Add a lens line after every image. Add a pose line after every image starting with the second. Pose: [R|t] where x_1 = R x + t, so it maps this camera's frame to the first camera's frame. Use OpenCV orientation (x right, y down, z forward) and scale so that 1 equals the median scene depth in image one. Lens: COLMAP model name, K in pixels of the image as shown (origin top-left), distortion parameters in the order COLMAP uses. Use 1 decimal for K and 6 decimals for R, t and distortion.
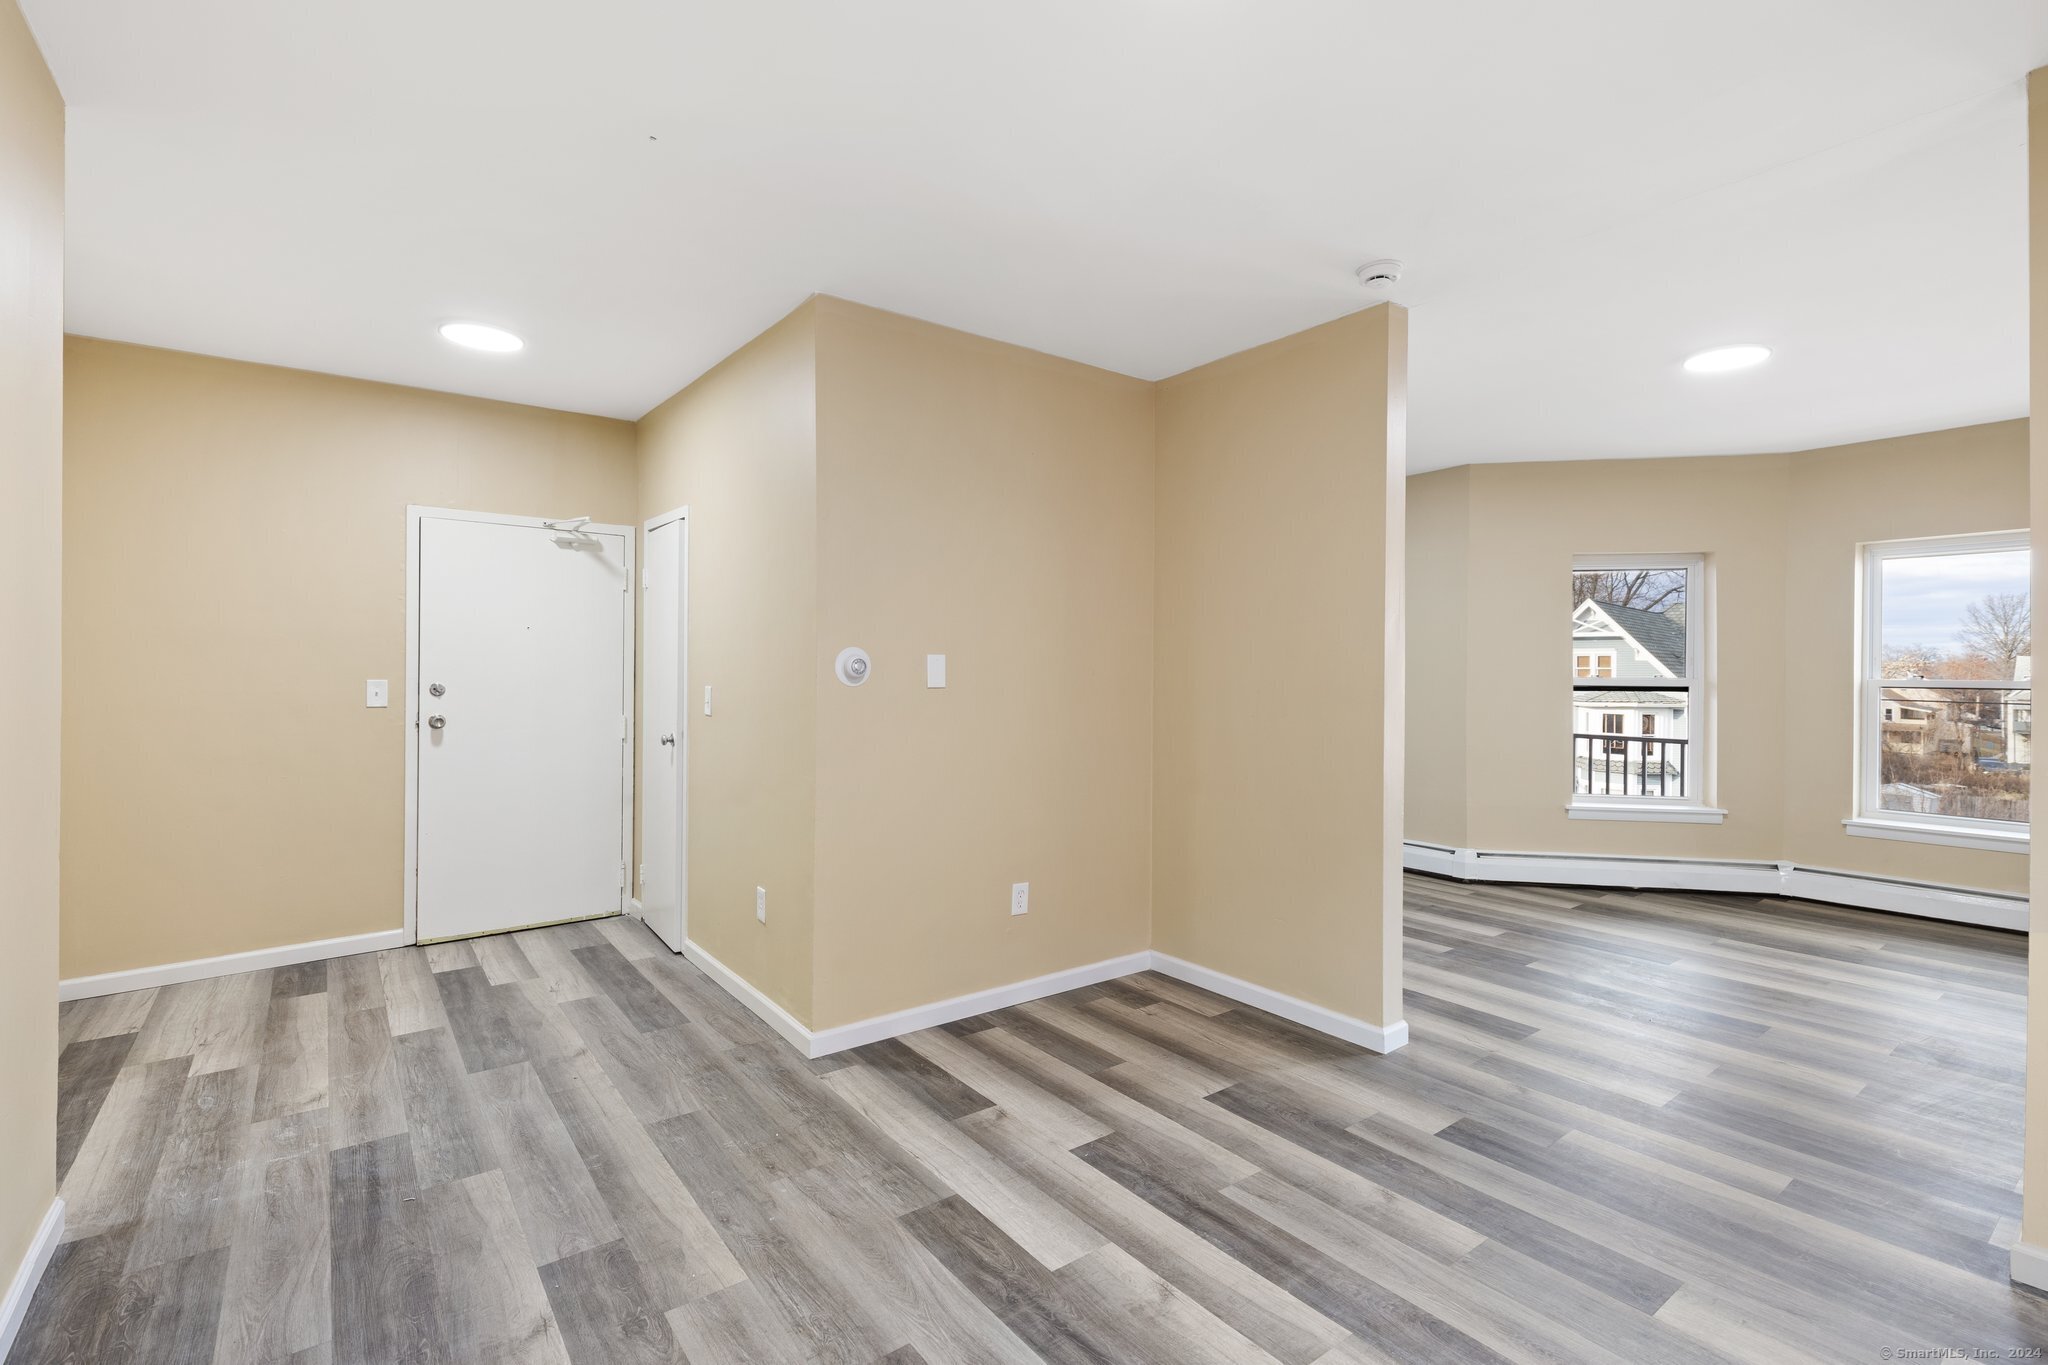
lens RADIAL K [[928.4, 0, 1032.8], [0, 928.4, 664.9], [0, 0, 1]] dist [0.012196, -0.004226]
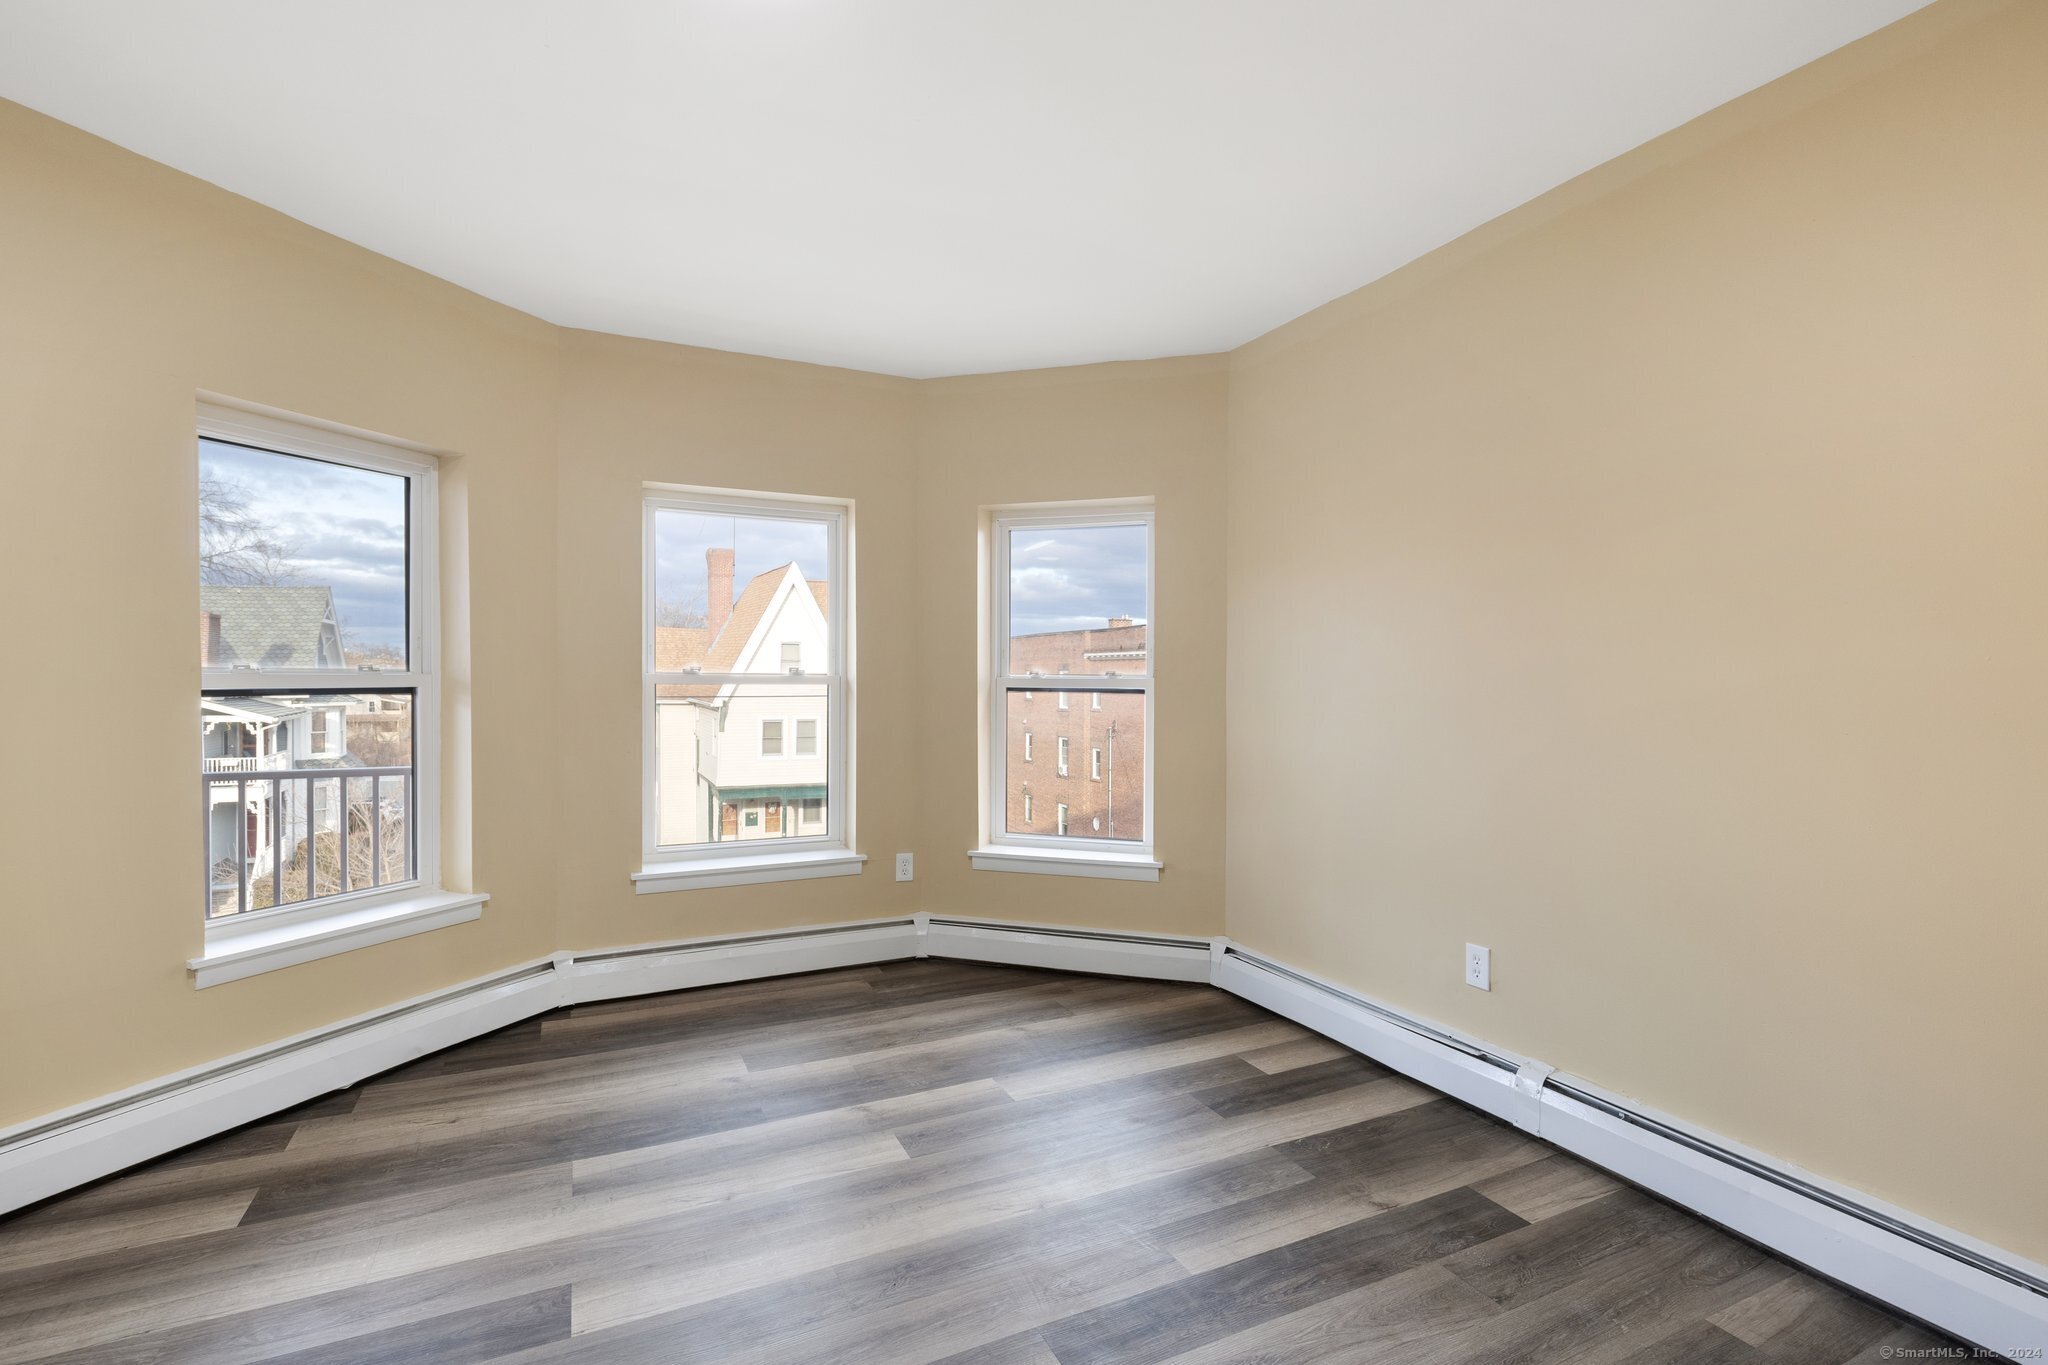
lens RADIAL K [[928.4, 0, 1012.4], [0, 928.4, 694.5], [0, 0, 1]] dist [0.012196, -0.004226]
pose [[0.217616, -0.021139, 0.975806, 0.504443], [-0.015025, 0.999574, 0.025004, 0.015348], [-0.975919, -0.020103, 0.217206, 1.167514]]
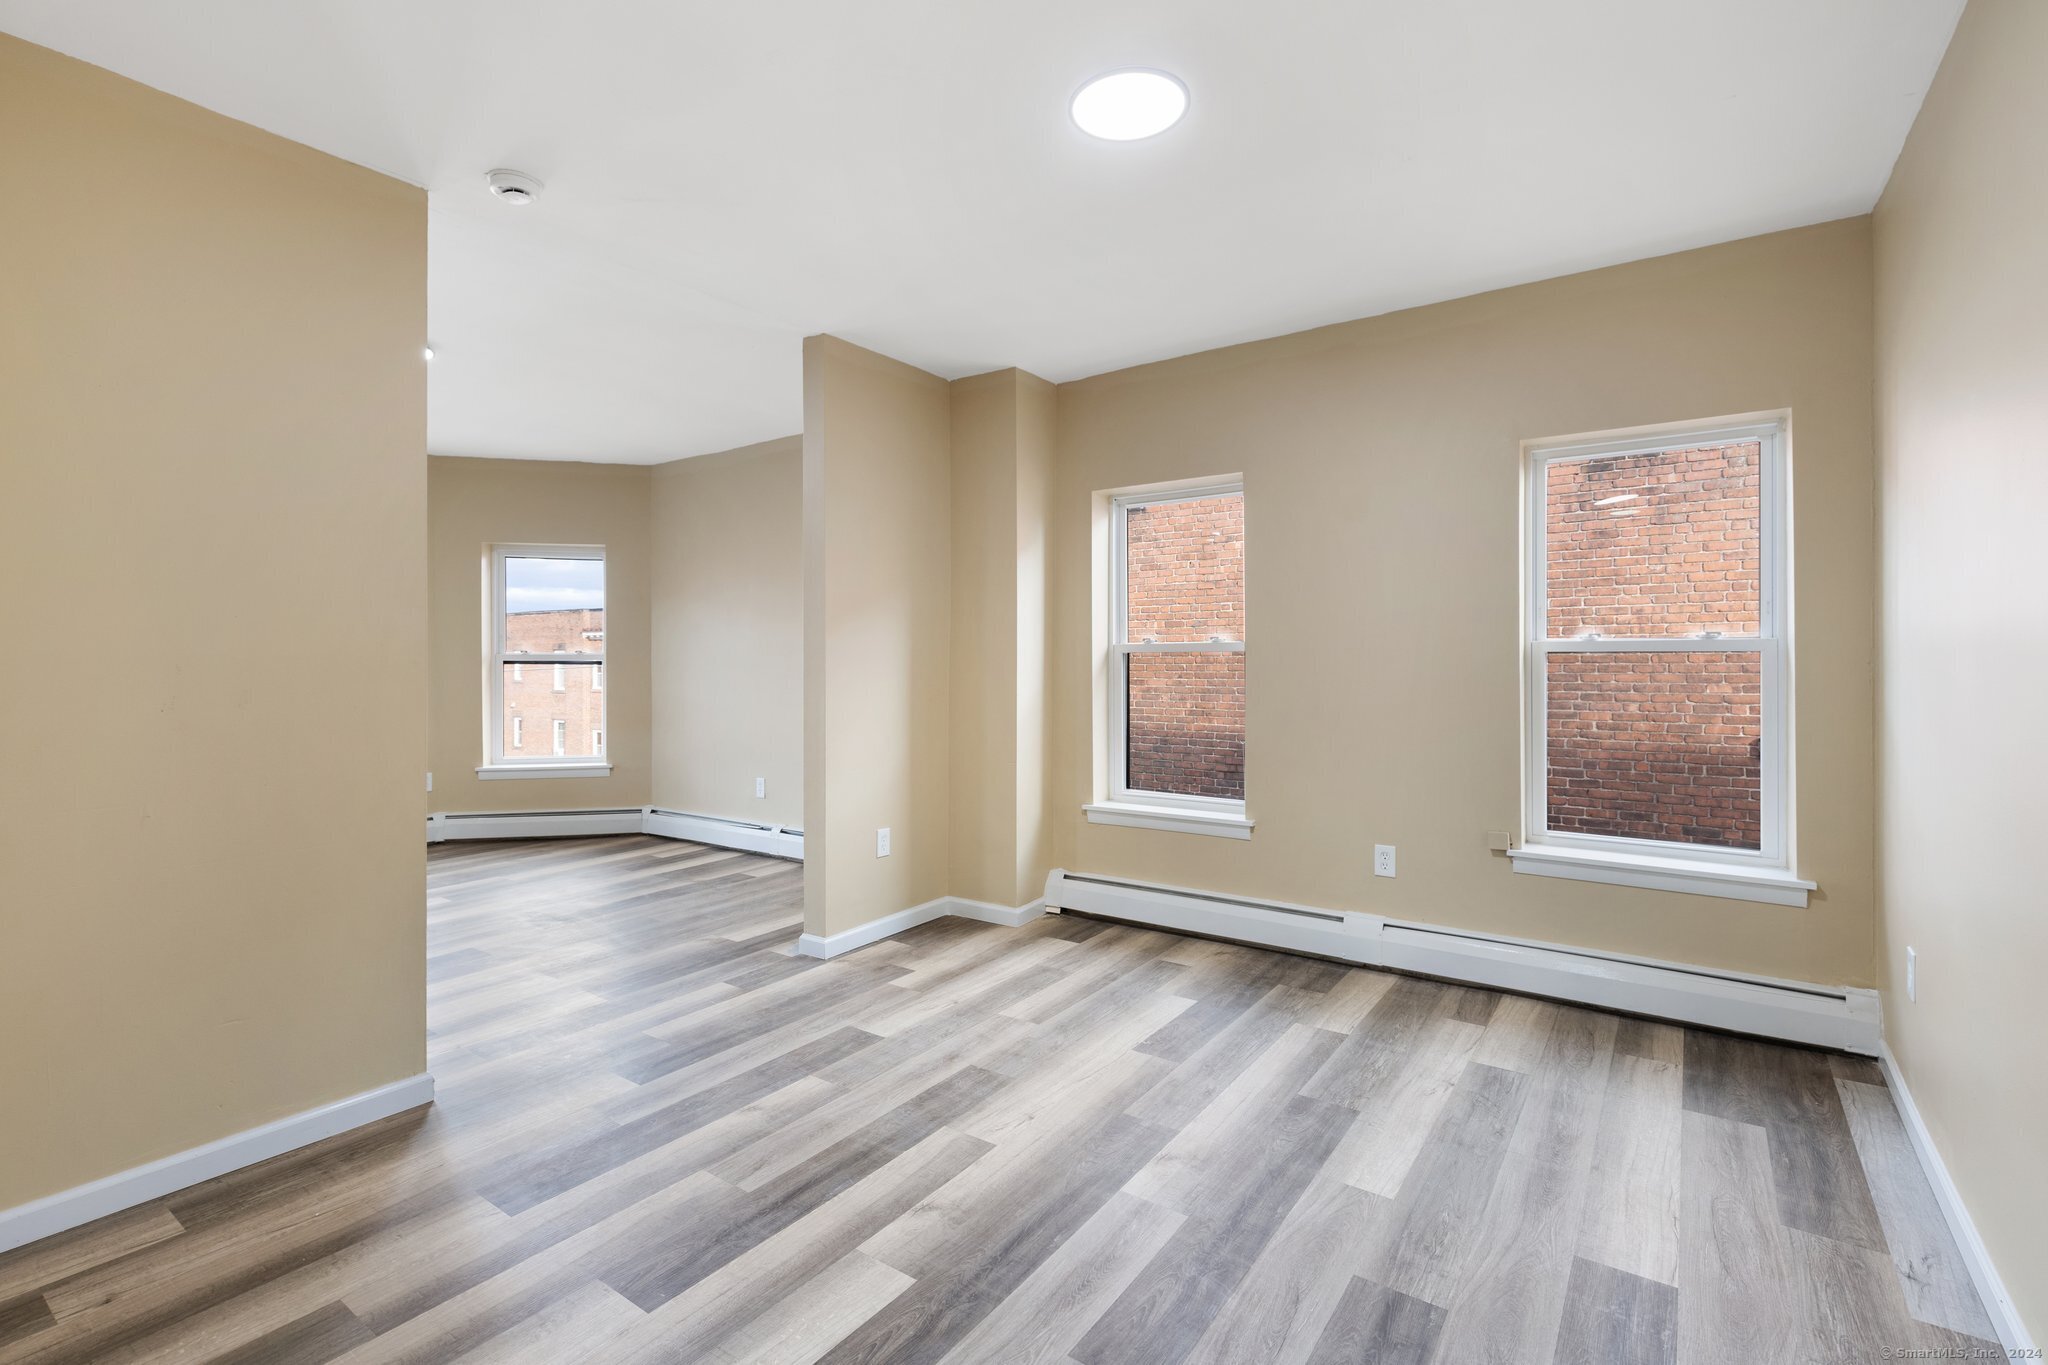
lens RADIAL K [[928.4, 0, 1002.9], [0, 928.4, 664.9], [0, 0, 1]] dist [0.012196, -0.004226]
pose [[-0.275811, -0.011538, 0.961143, -0.705910], [-0.010465, 0.999905, 0.009000, 0.018336], [-0.961155, -0.007576, -0.275906, 0.929579]]
